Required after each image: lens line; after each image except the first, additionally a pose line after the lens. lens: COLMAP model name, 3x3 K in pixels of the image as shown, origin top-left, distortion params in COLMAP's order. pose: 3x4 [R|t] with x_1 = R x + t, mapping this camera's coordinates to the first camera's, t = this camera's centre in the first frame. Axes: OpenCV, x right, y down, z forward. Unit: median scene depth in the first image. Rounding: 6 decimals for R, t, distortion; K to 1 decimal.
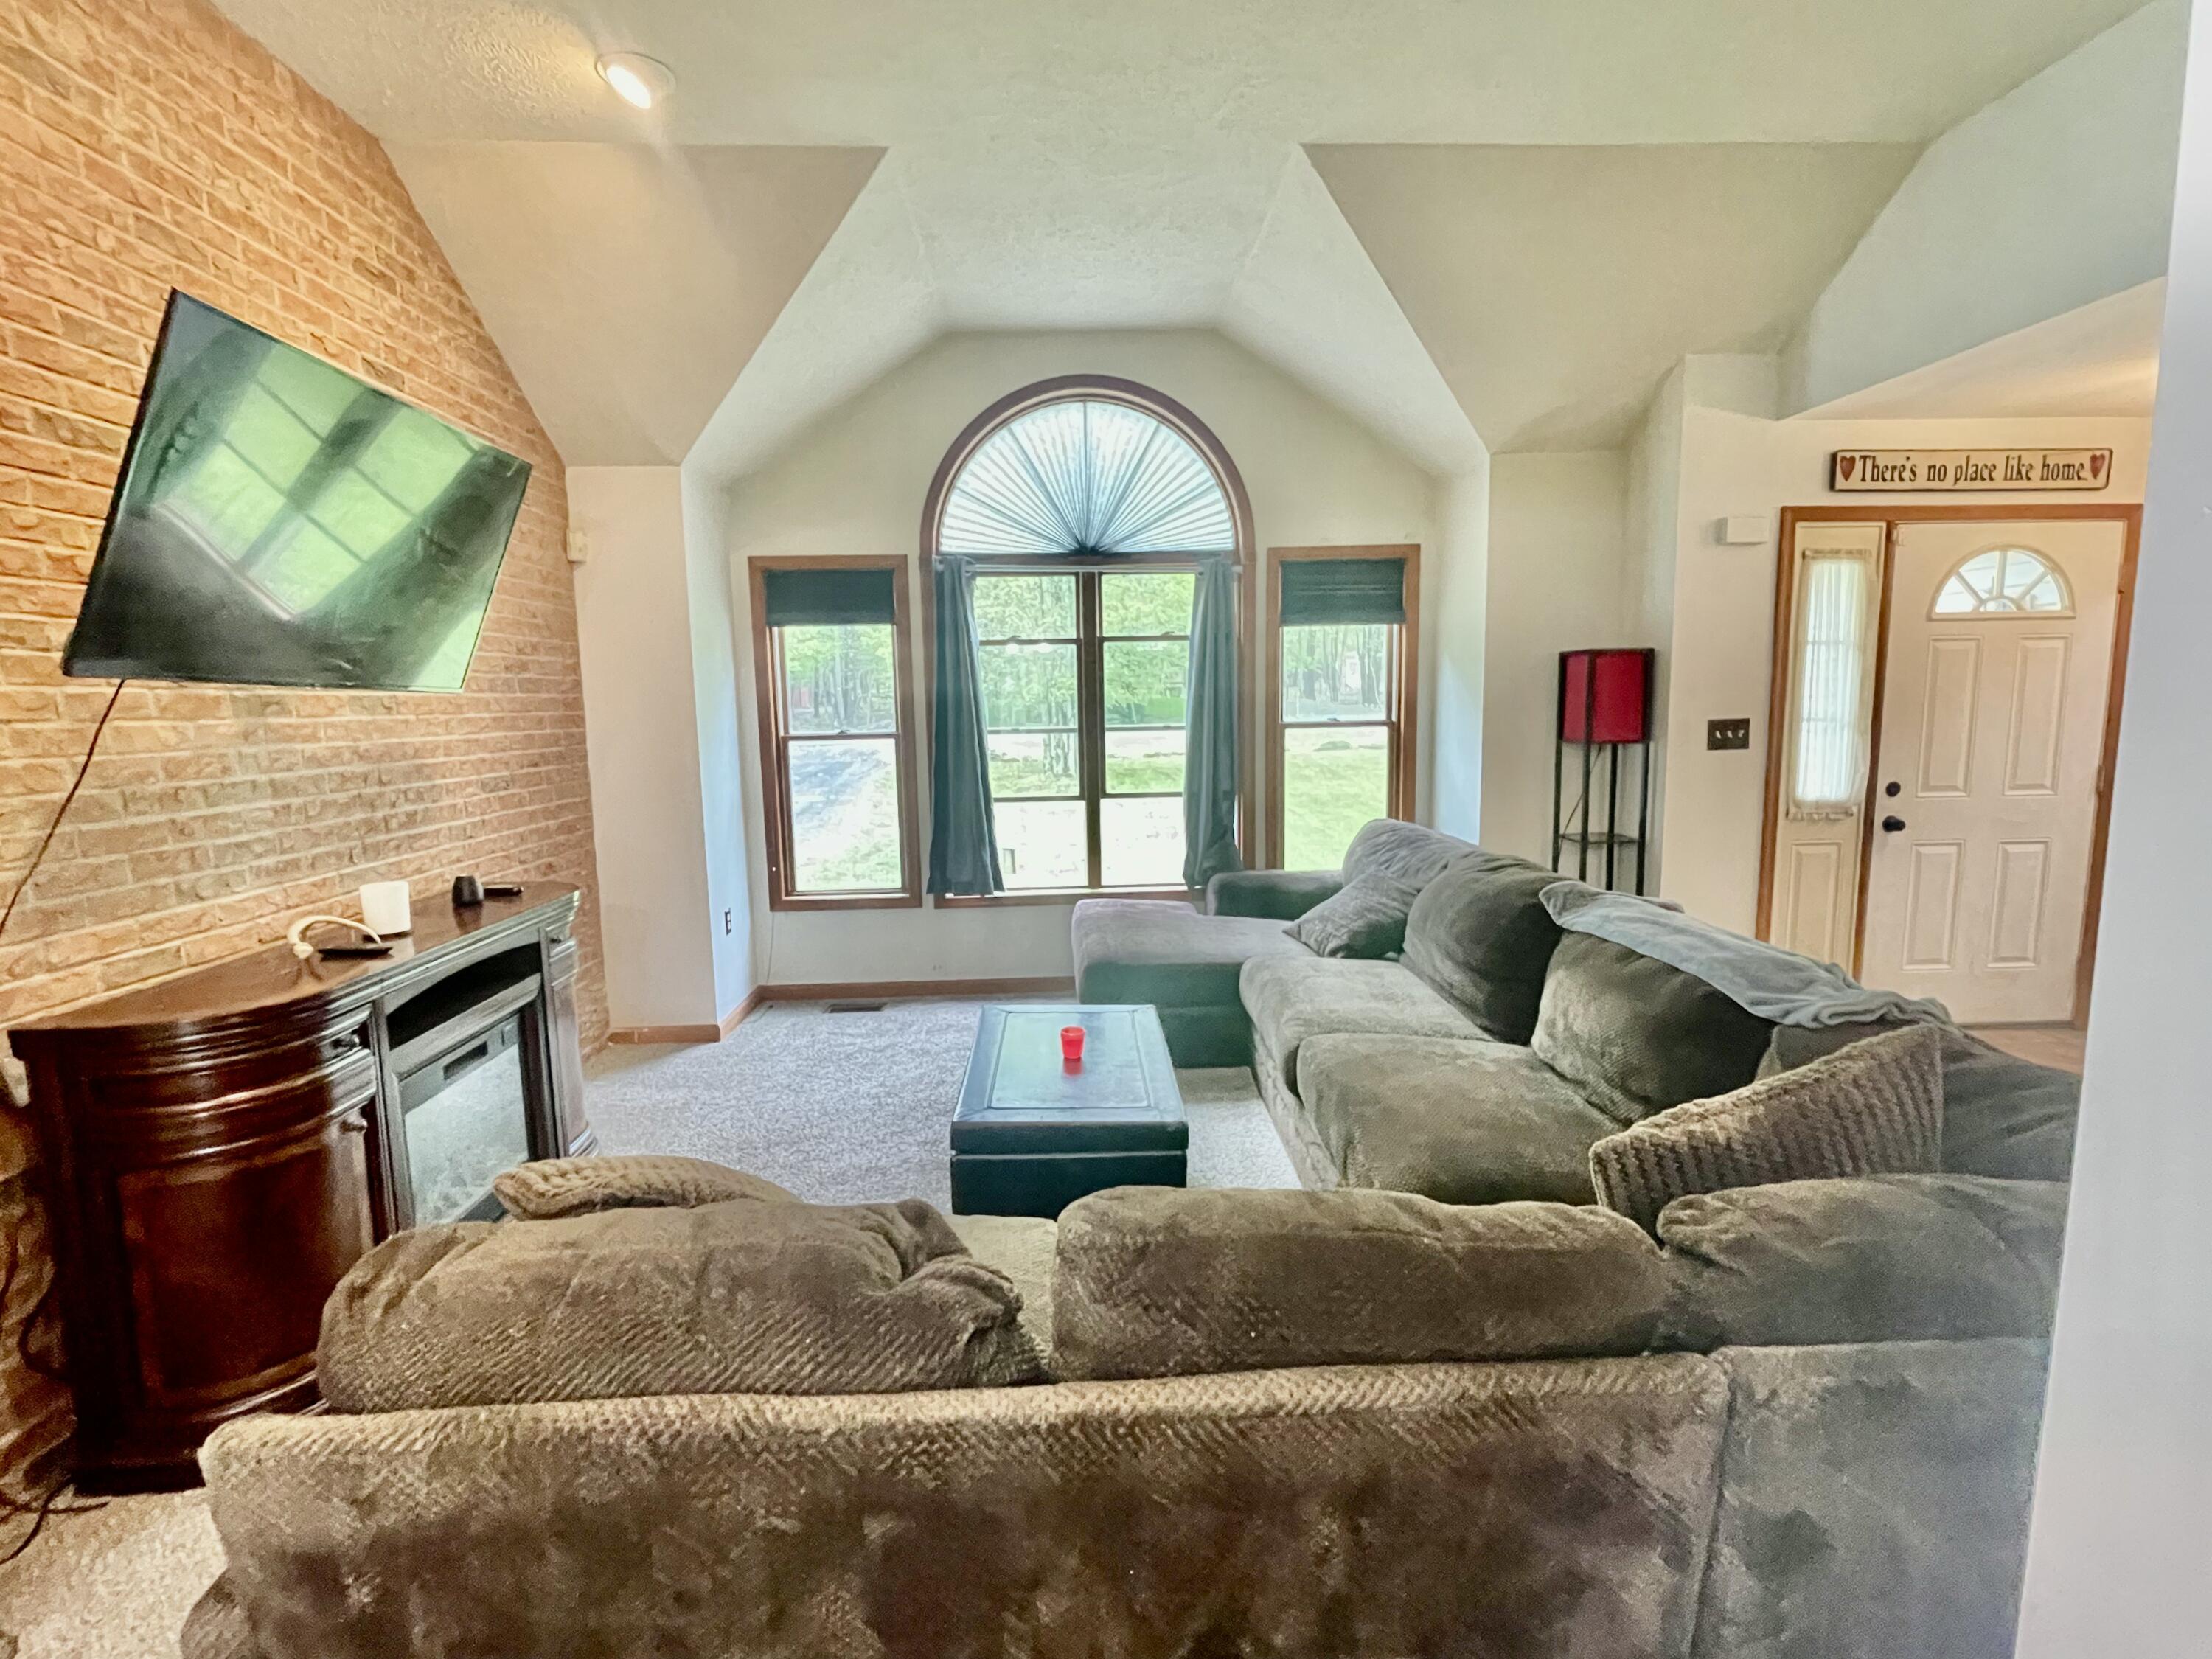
lens RADIAL K [[1022.4, 0, 1103.3], [0, 1022.4, 820.9], [0, 0, 1]] dist [0.002762, -0.002005]
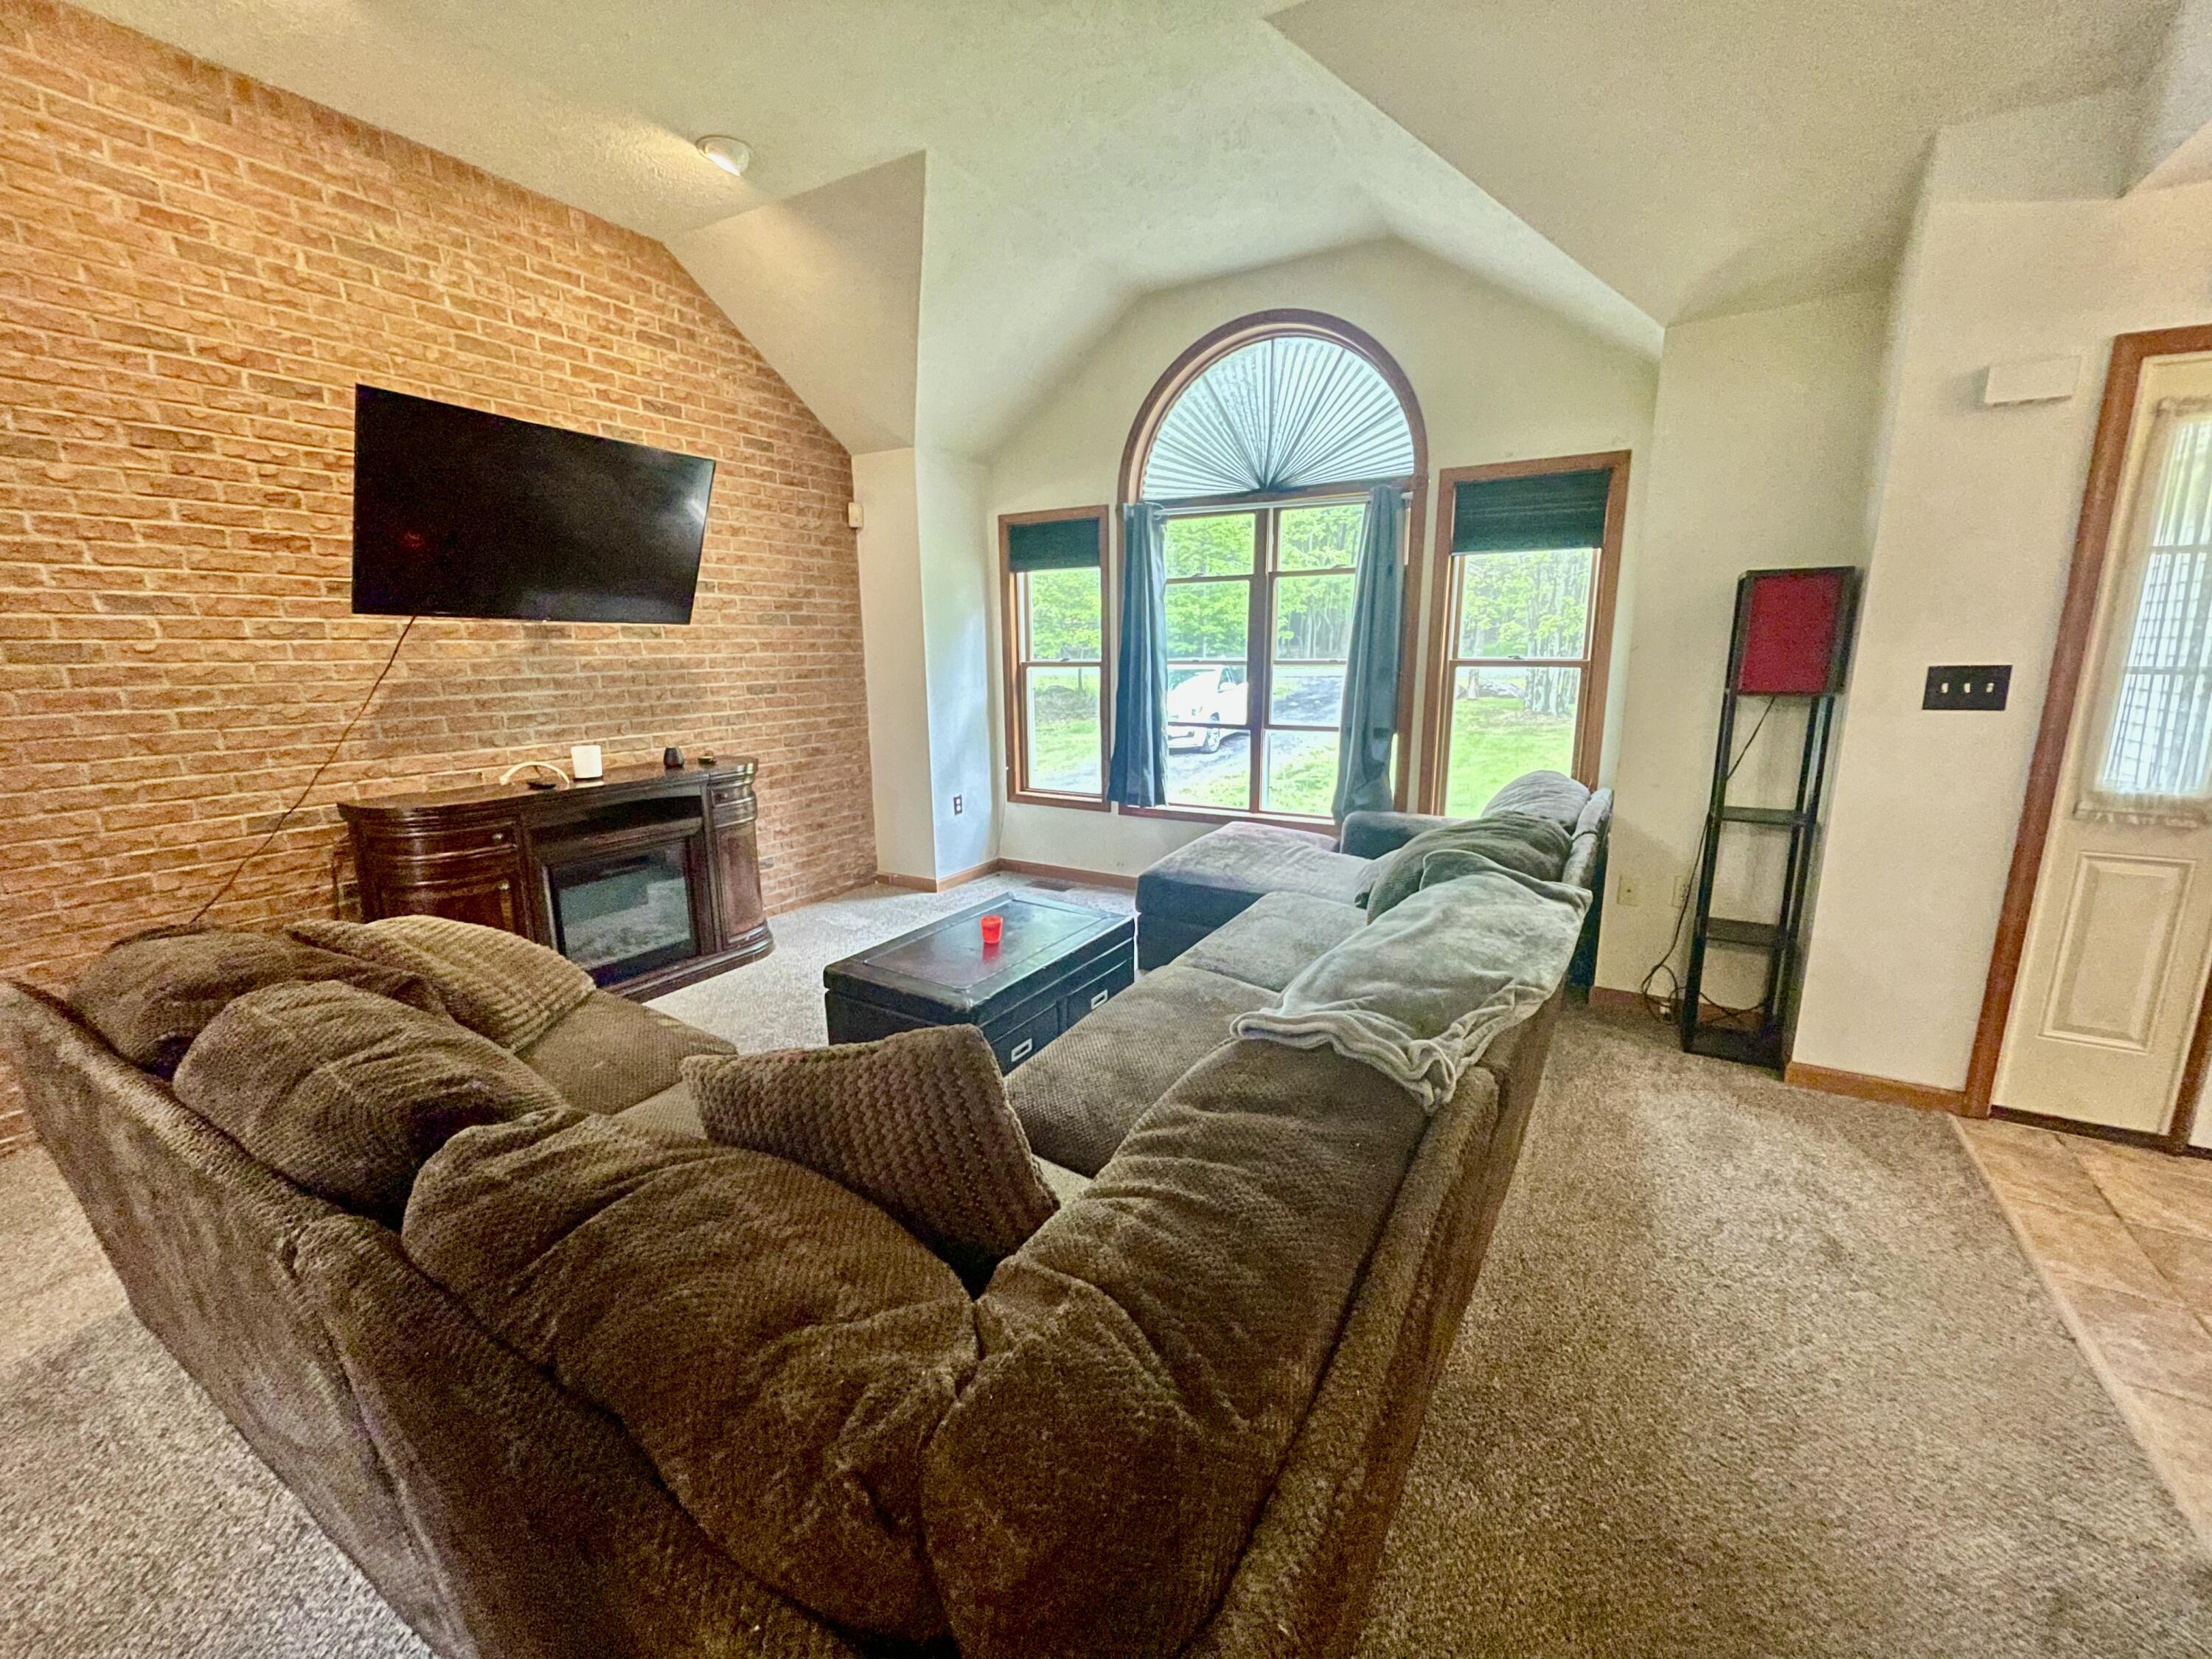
lens RADIAL K [[889.3, 0, 1102.0], [0, 889.3, 819.2], [0, 0, 1]] dist [-0.007362, 0.002708]
pose [[0.842327, 0.116004, -0.526335, 0.448557], [-0.070939, 0.991929, 0.105092, -0.017495], [0.534279, -0.051185, 0.843757, 0.168111]]
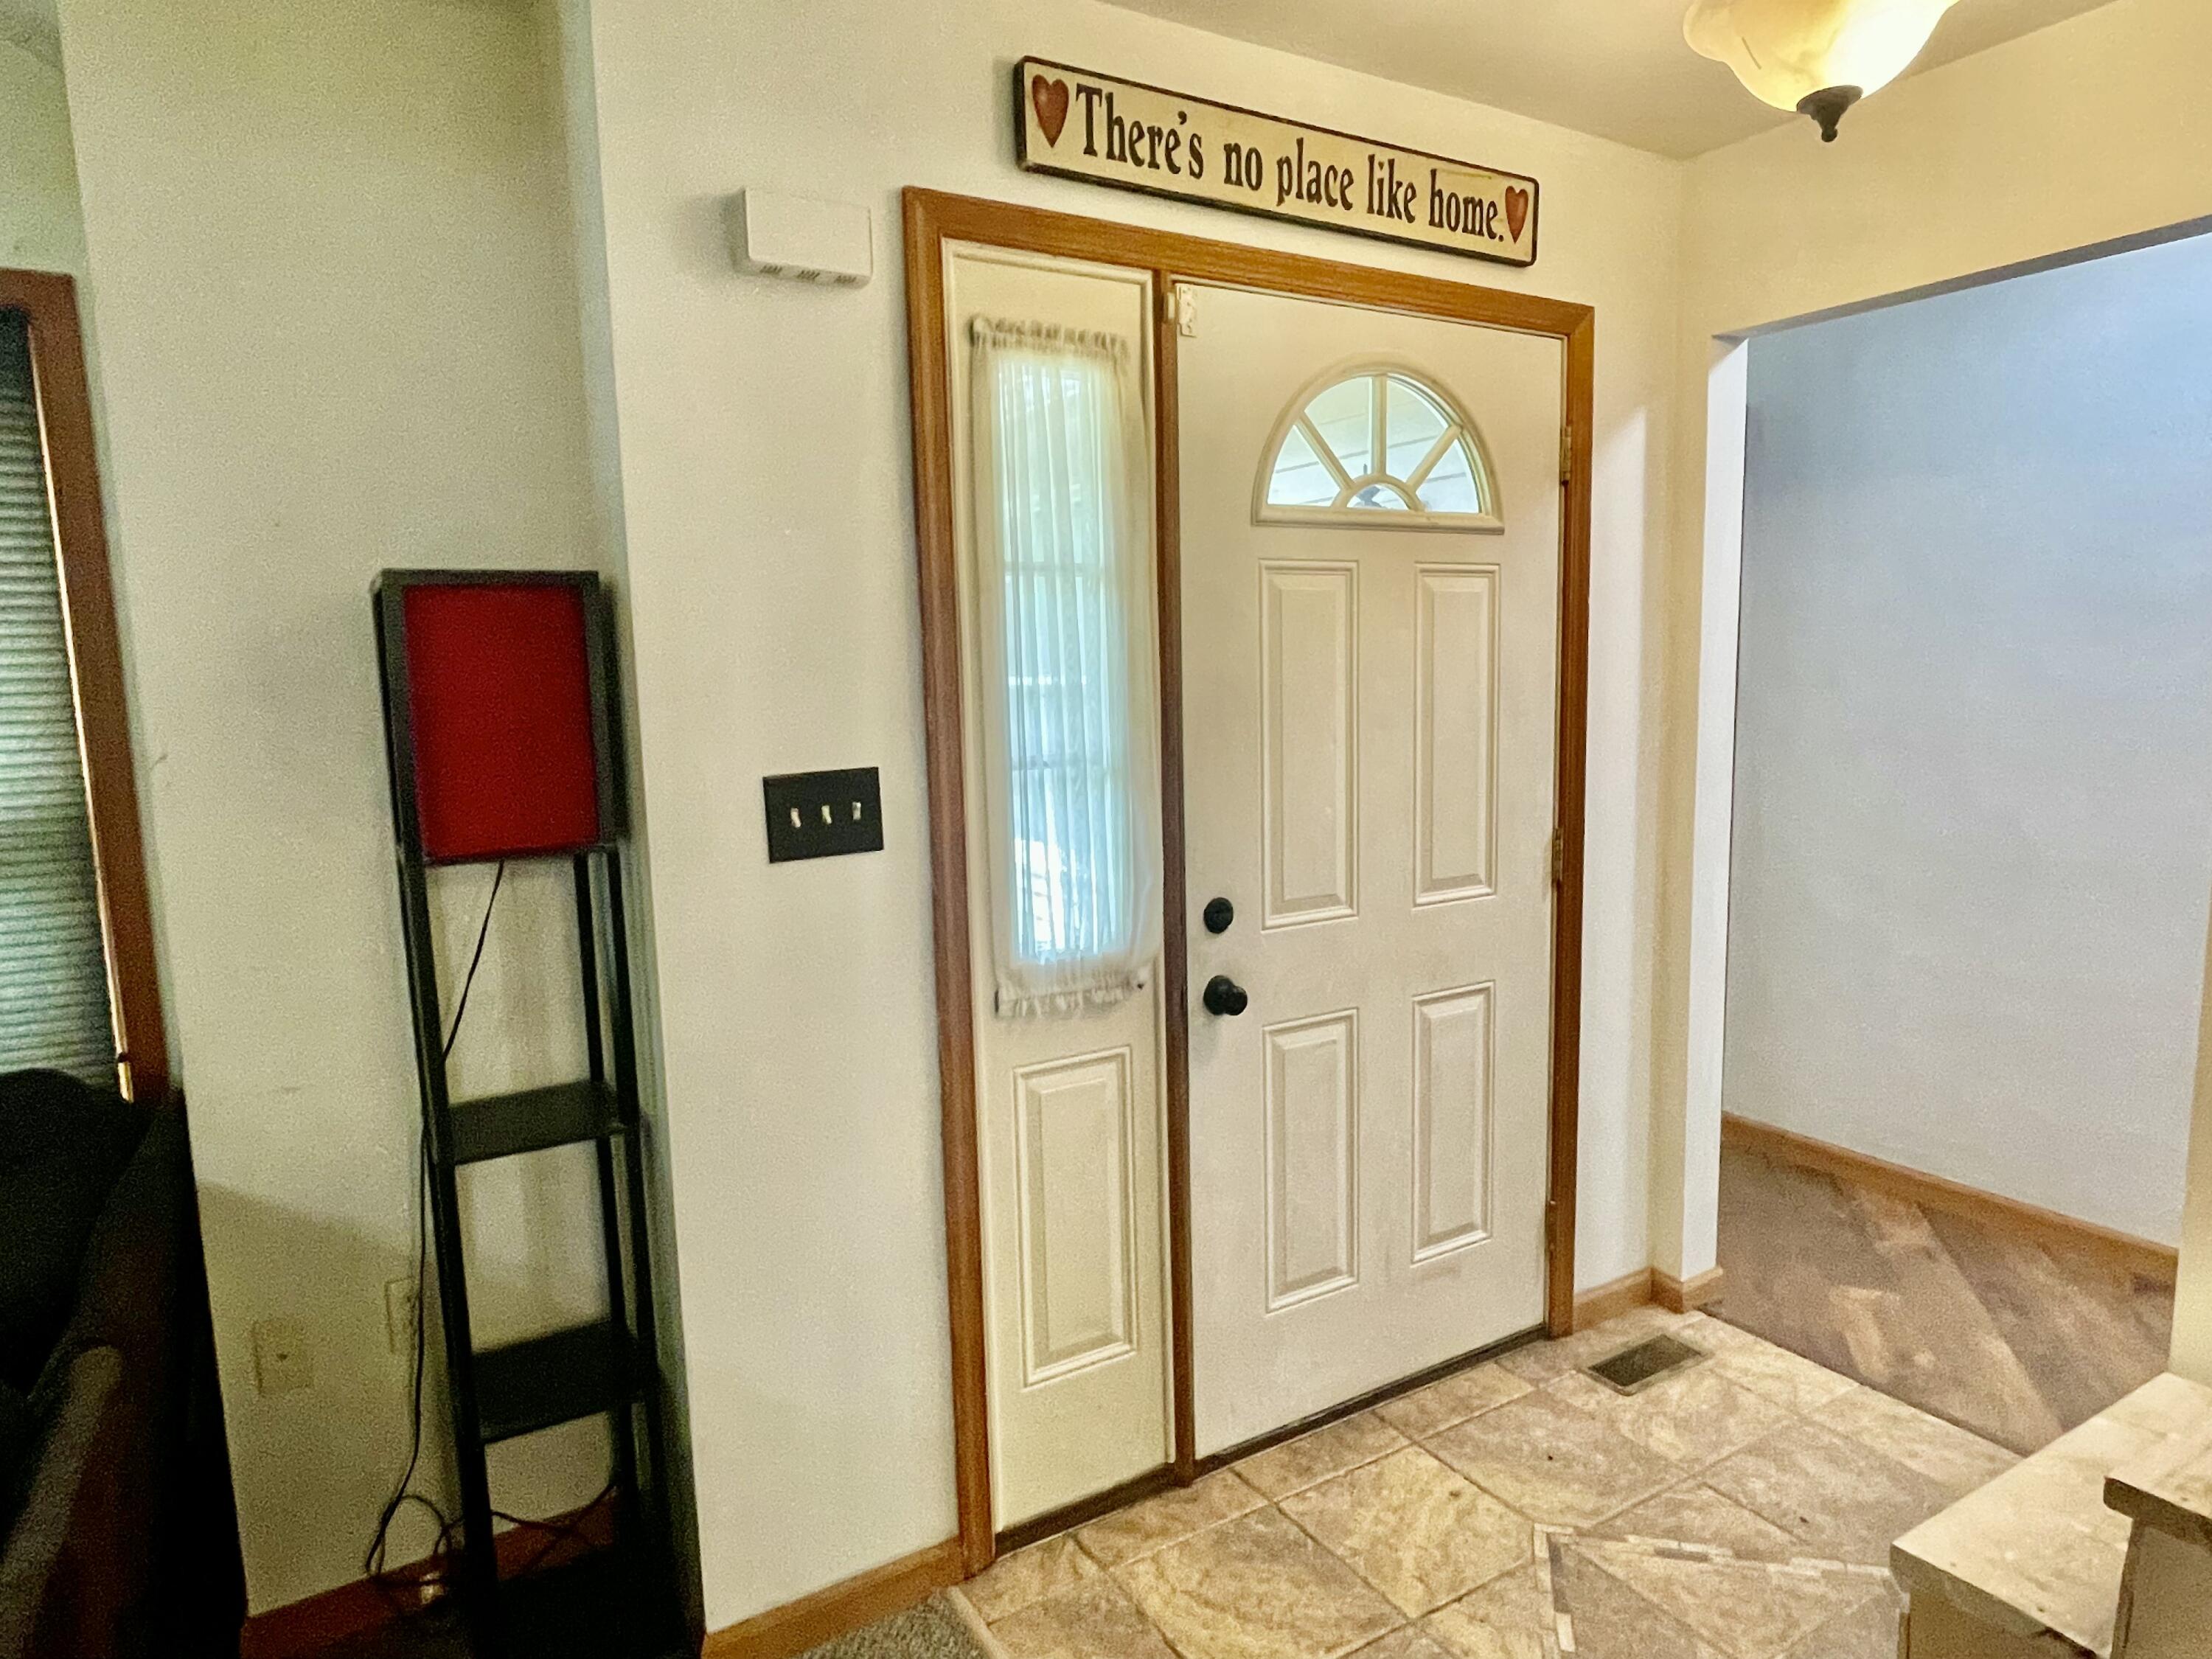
lens RADIAL K [[1306.0, 0, 1103.0], [0, 1306.0, 827.5], [0, 0, 1]] dist [-0.013119, 0.004578]
pose [[0.872700, -0.068797, 0.483385, 0.481561], [0.071261, 0.997369, 0.013294, -0.080593], [-0.483028, 0.022845, 0.875307, 0.559827]]
